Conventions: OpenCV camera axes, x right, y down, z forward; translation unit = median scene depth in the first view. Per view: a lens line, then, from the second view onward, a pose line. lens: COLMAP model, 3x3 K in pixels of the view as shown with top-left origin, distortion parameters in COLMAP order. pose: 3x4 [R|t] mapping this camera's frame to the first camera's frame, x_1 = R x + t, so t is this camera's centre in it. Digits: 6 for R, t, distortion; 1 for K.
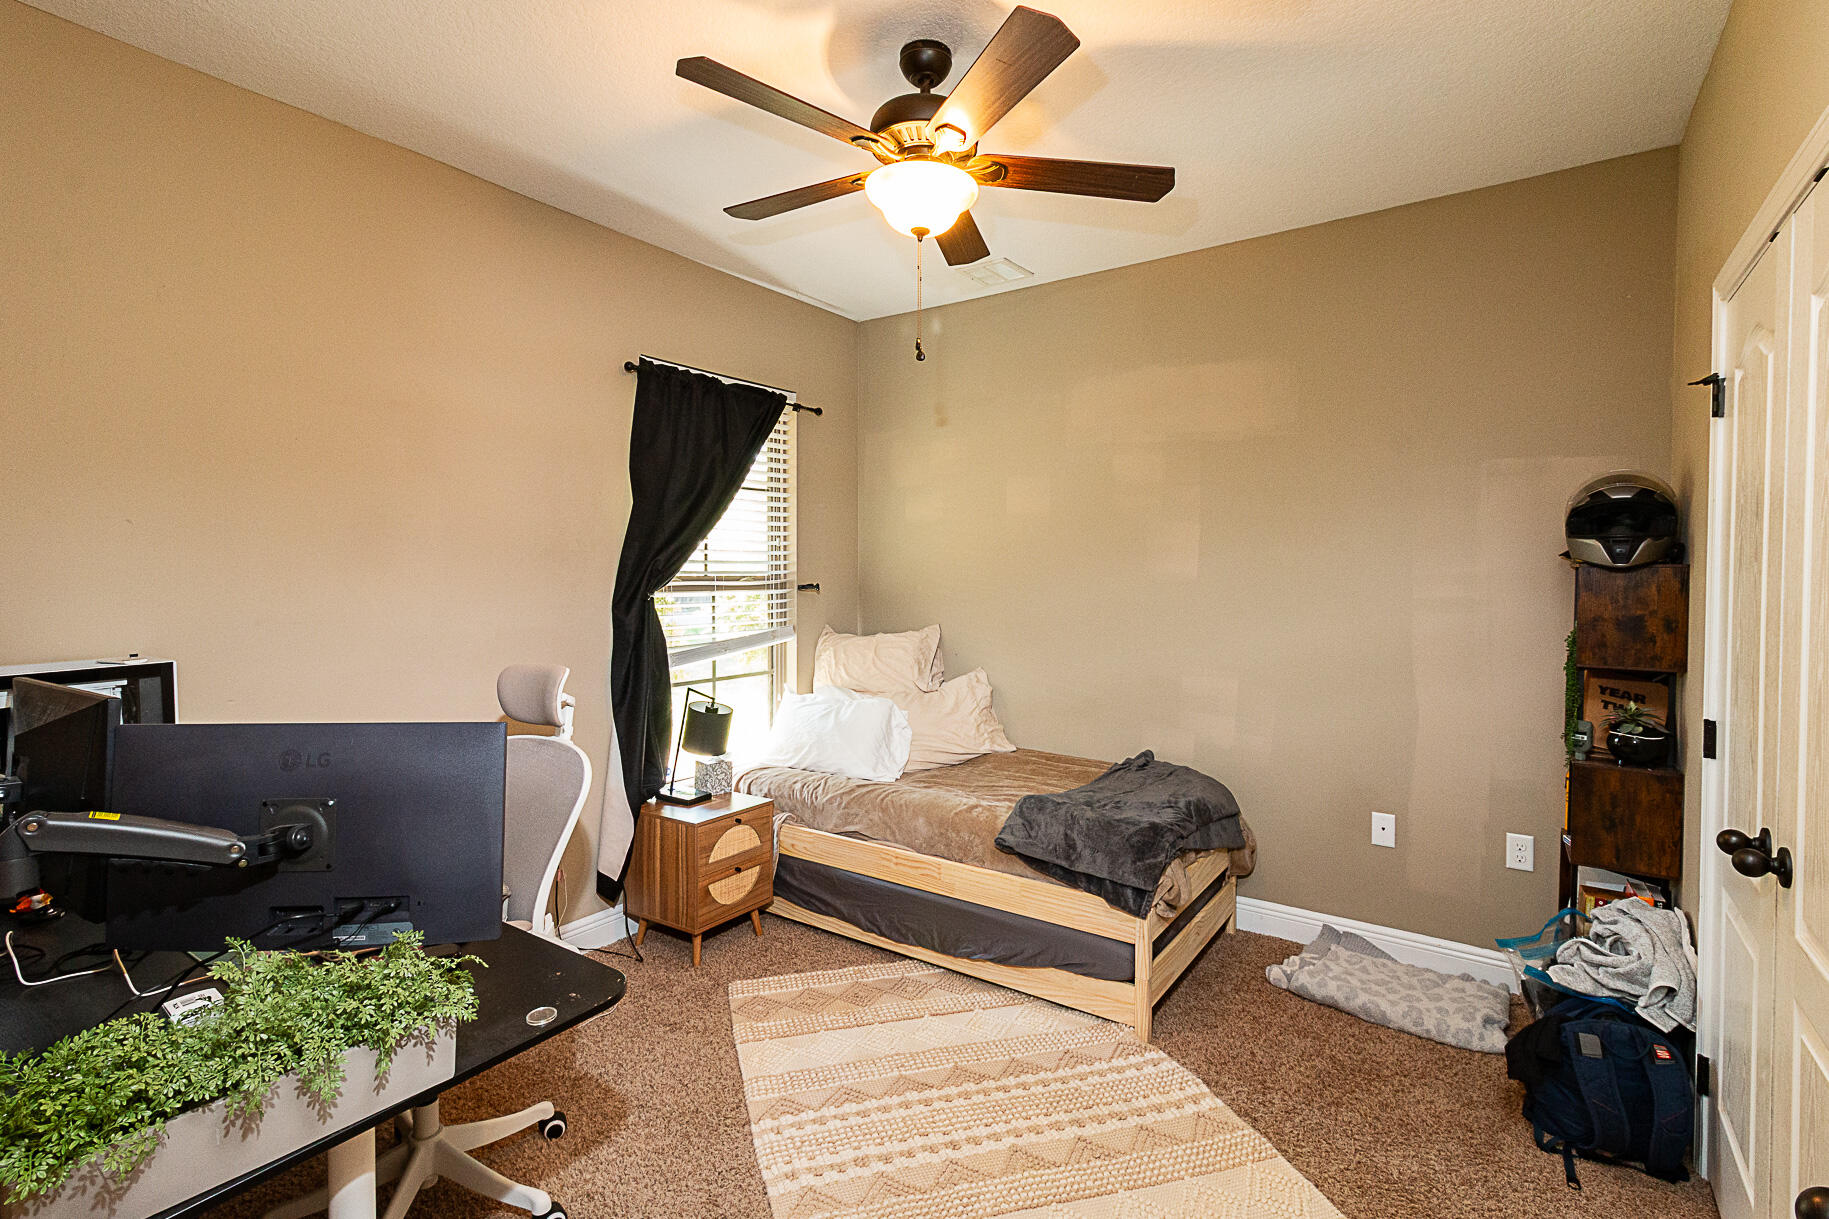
lens RADIAL K [[869.5, 0, 915.4], [0, 869.5, 604.0], [0, 0, 1]] dist [-0.021684, -0.000676]
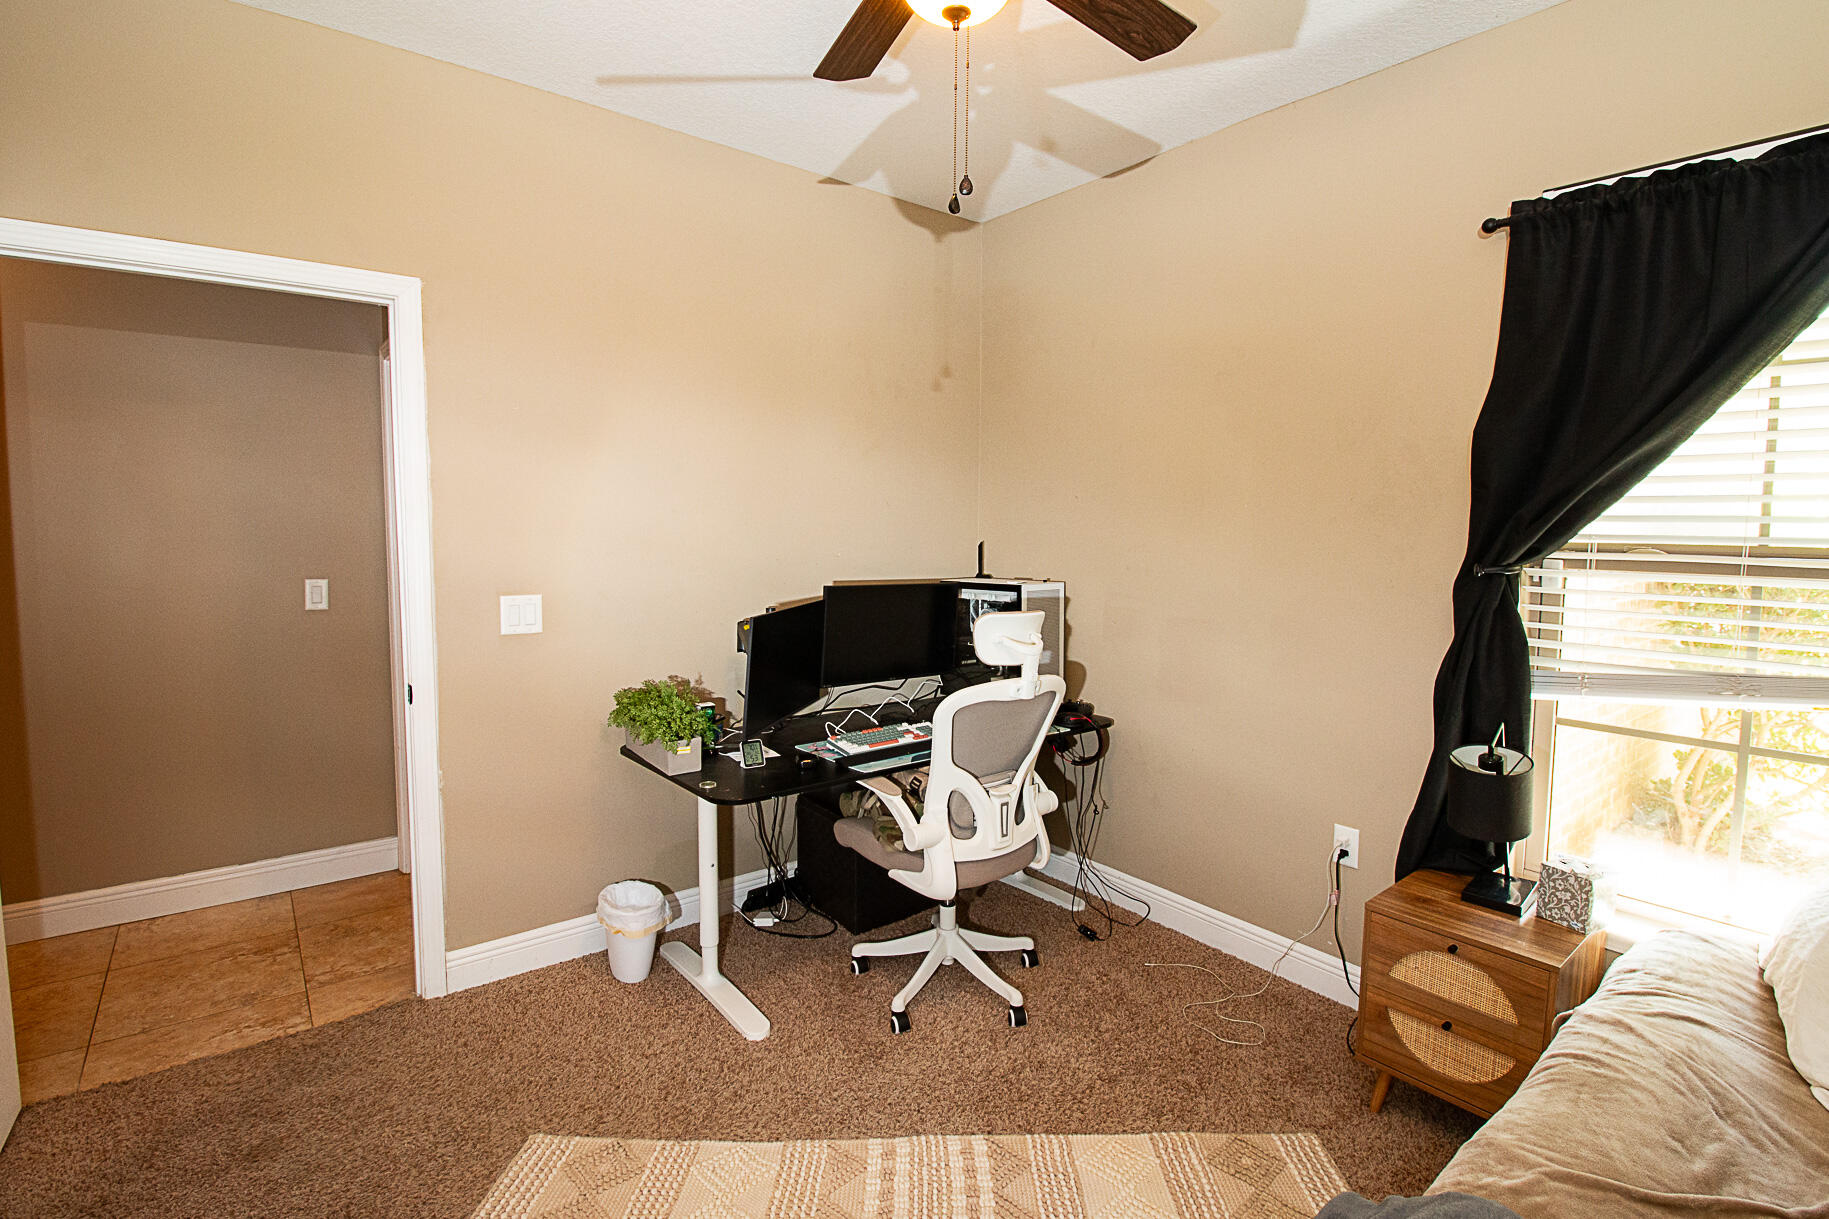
lens RADIAL K [[869.5, 0, 914.7], [0, 869.5, 597.3], [0, 0, 1]] dist [-0.021684, -0.000676]
pose [[-0.284174, 0.081928, -0.955266, 0.431933], [-0.043633, 0.994205, 0.098247, -0.034036], [0.957779, 0.069600, -0.278952, 0.752903]]
